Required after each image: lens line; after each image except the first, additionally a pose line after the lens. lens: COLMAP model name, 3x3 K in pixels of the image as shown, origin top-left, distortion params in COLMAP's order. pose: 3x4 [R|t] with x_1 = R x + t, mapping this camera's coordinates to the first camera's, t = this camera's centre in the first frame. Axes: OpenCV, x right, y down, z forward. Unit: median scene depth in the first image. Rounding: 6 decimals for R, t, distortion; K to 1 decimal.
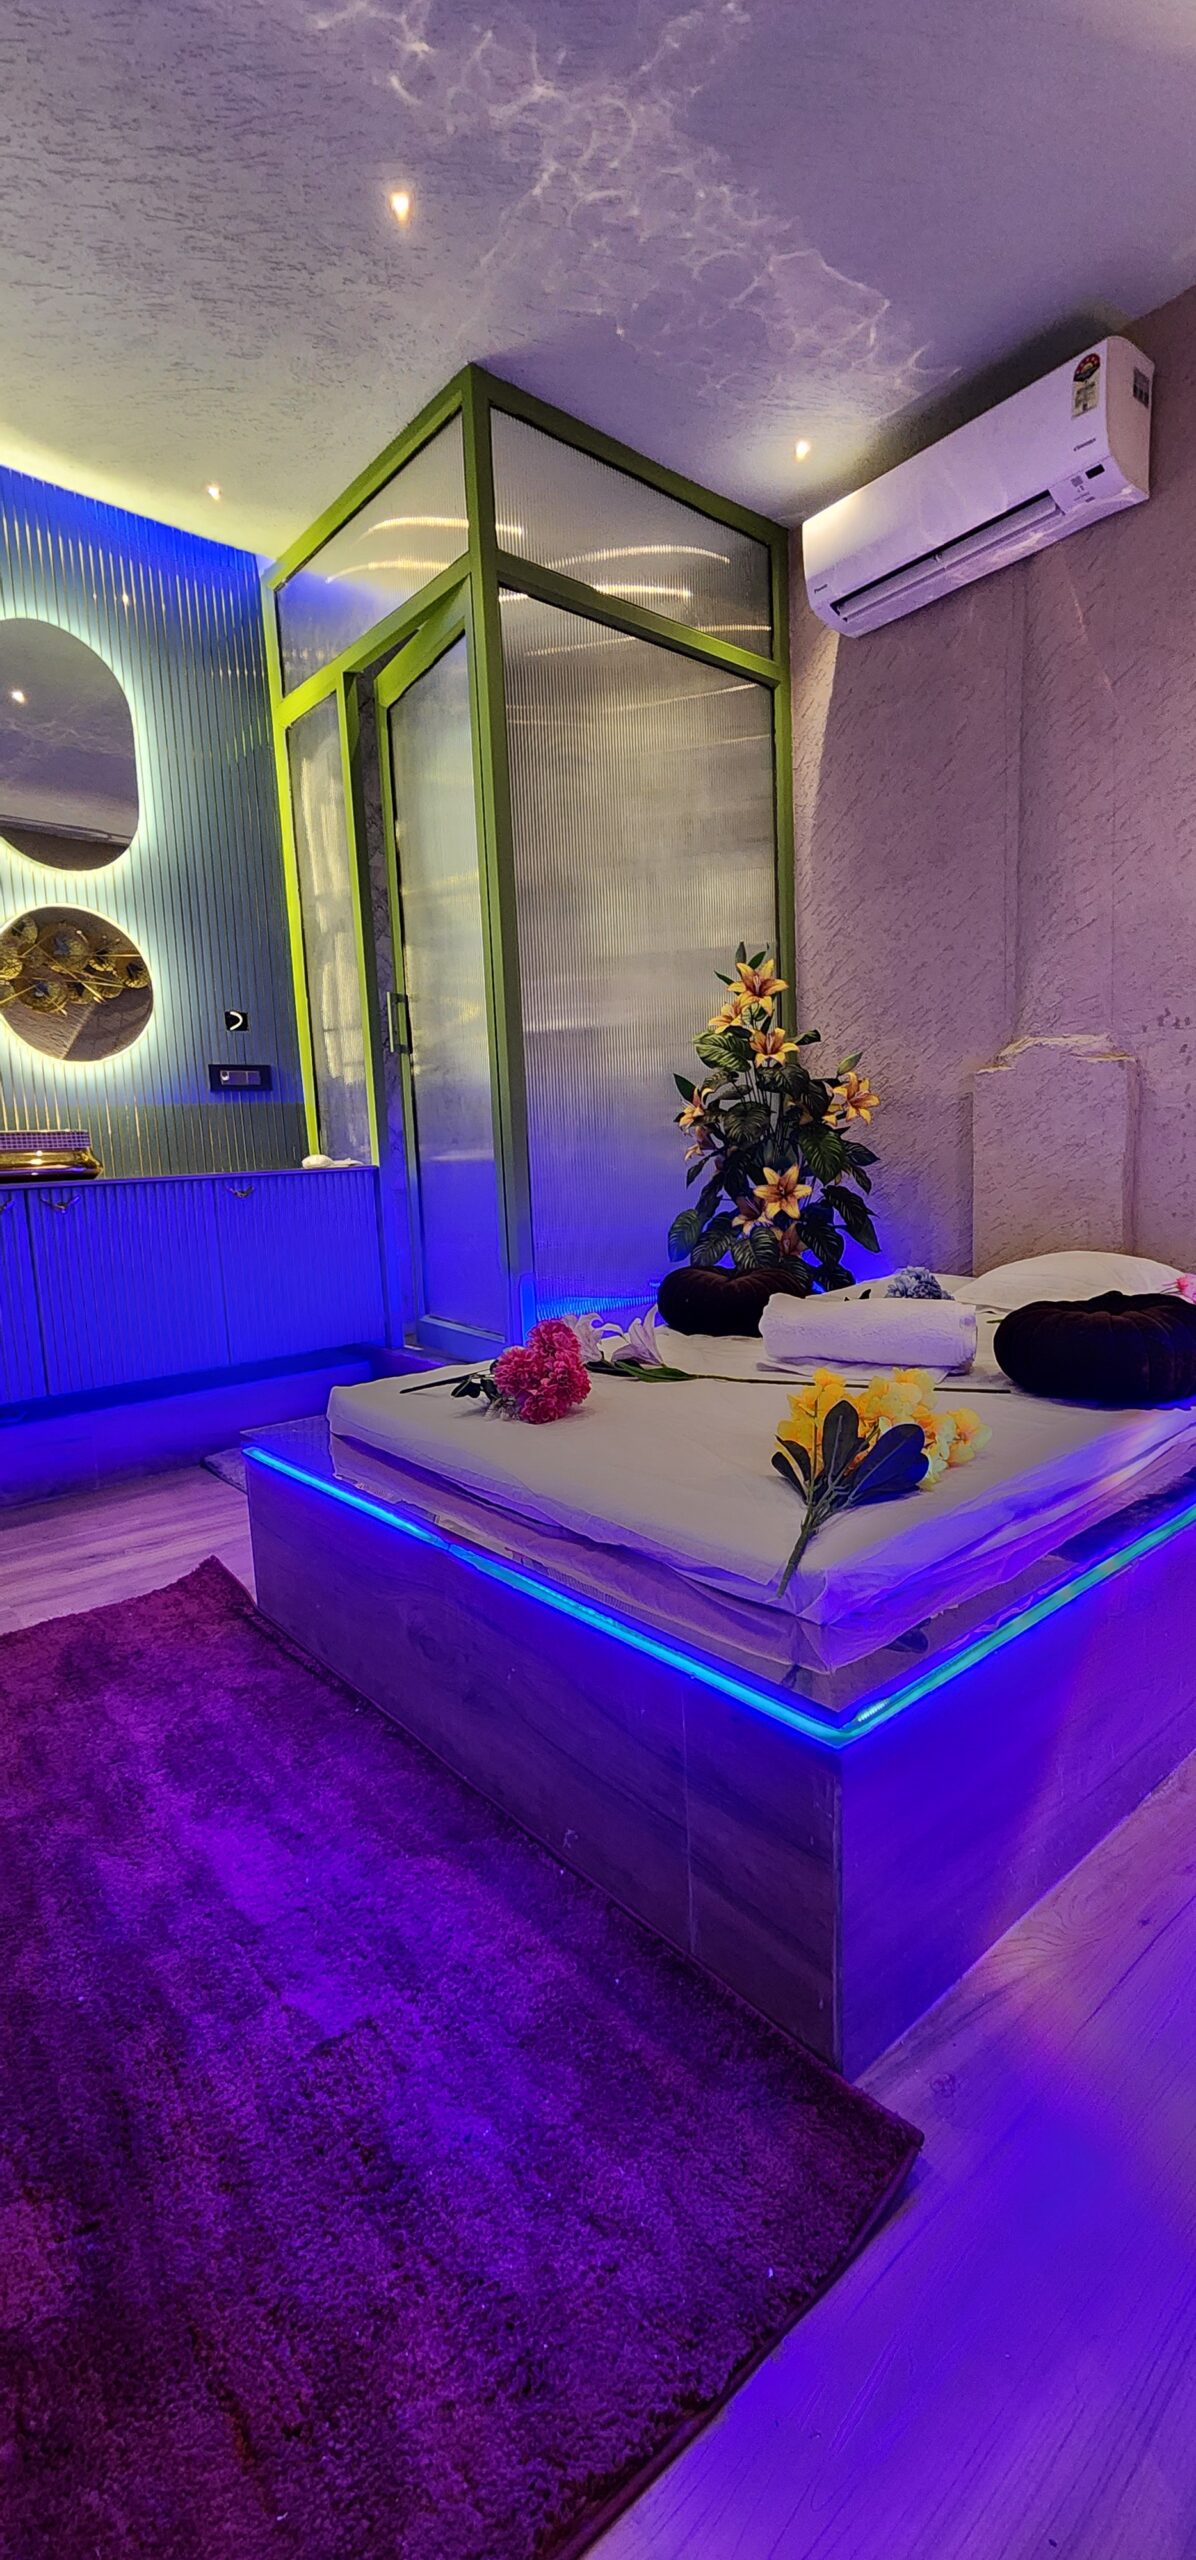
lens RADIAL K [[1027.7, 0, 598.0], [0, 1027.7, 1280.0], [0, 0, 1]] dist [-0.000310, -0.000247]
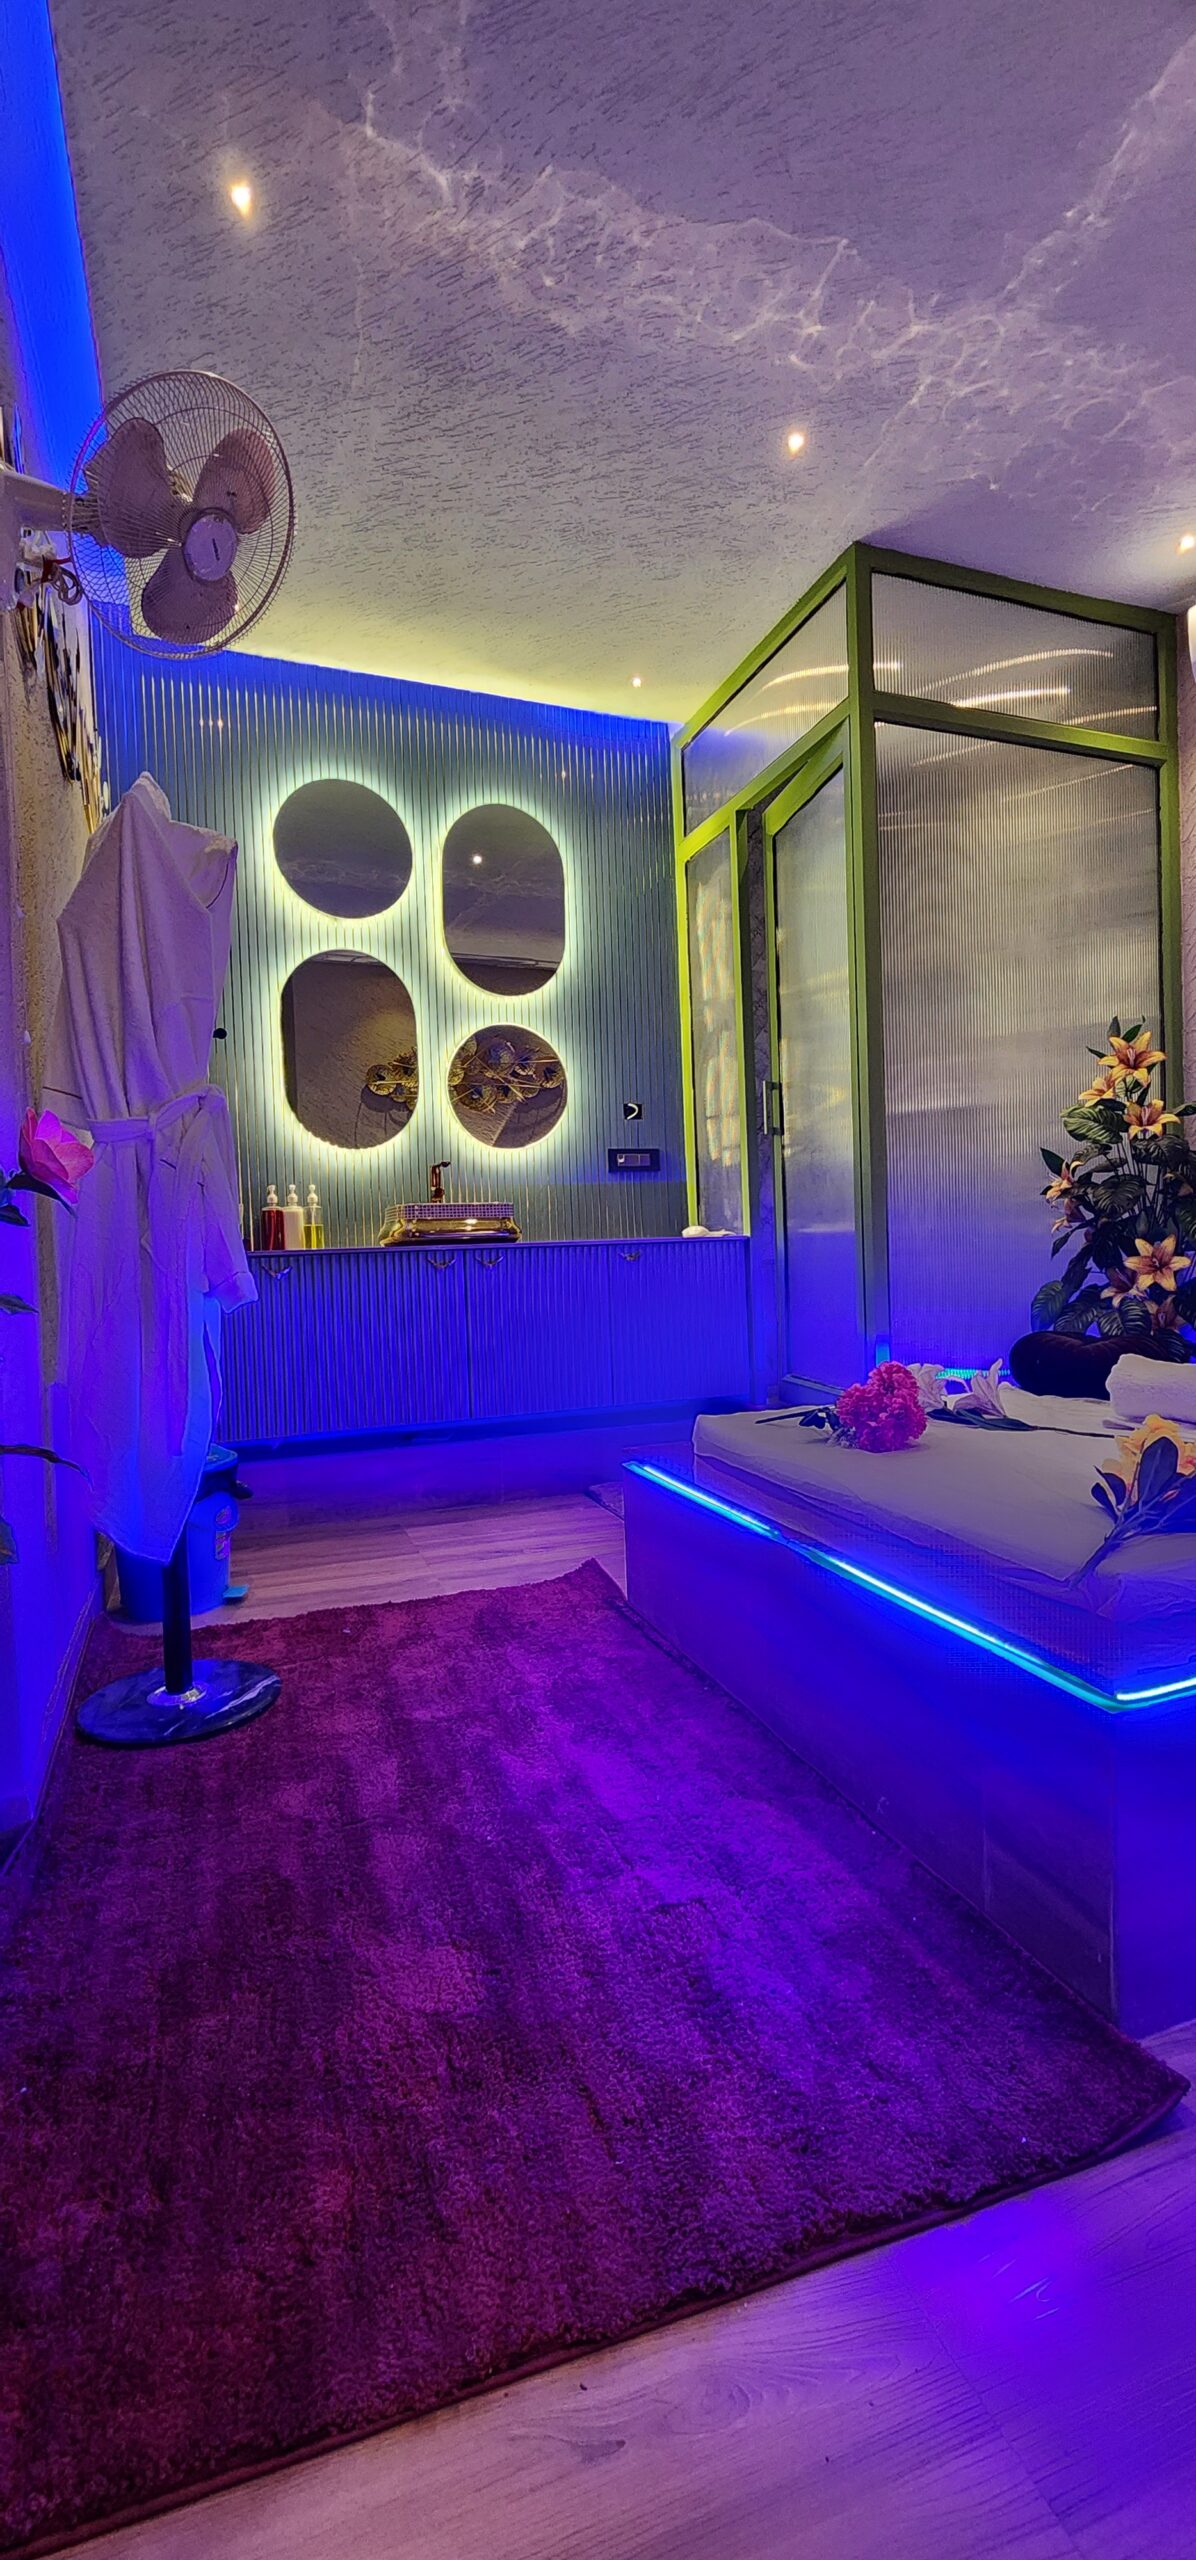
lens RADIAL K [[1144.8, 0, 598.0], [0, 1144.8, 1280.0], [0, 0, 1]] dist [-0.001596, -0.000474]
pose [[0.937627, 0.016028, -0.347274, 0.068218], [-0.052093, 0.994136, -0.094766, 0.067612], [0.343719, 0.106946, 0.932963, -0.216293]]
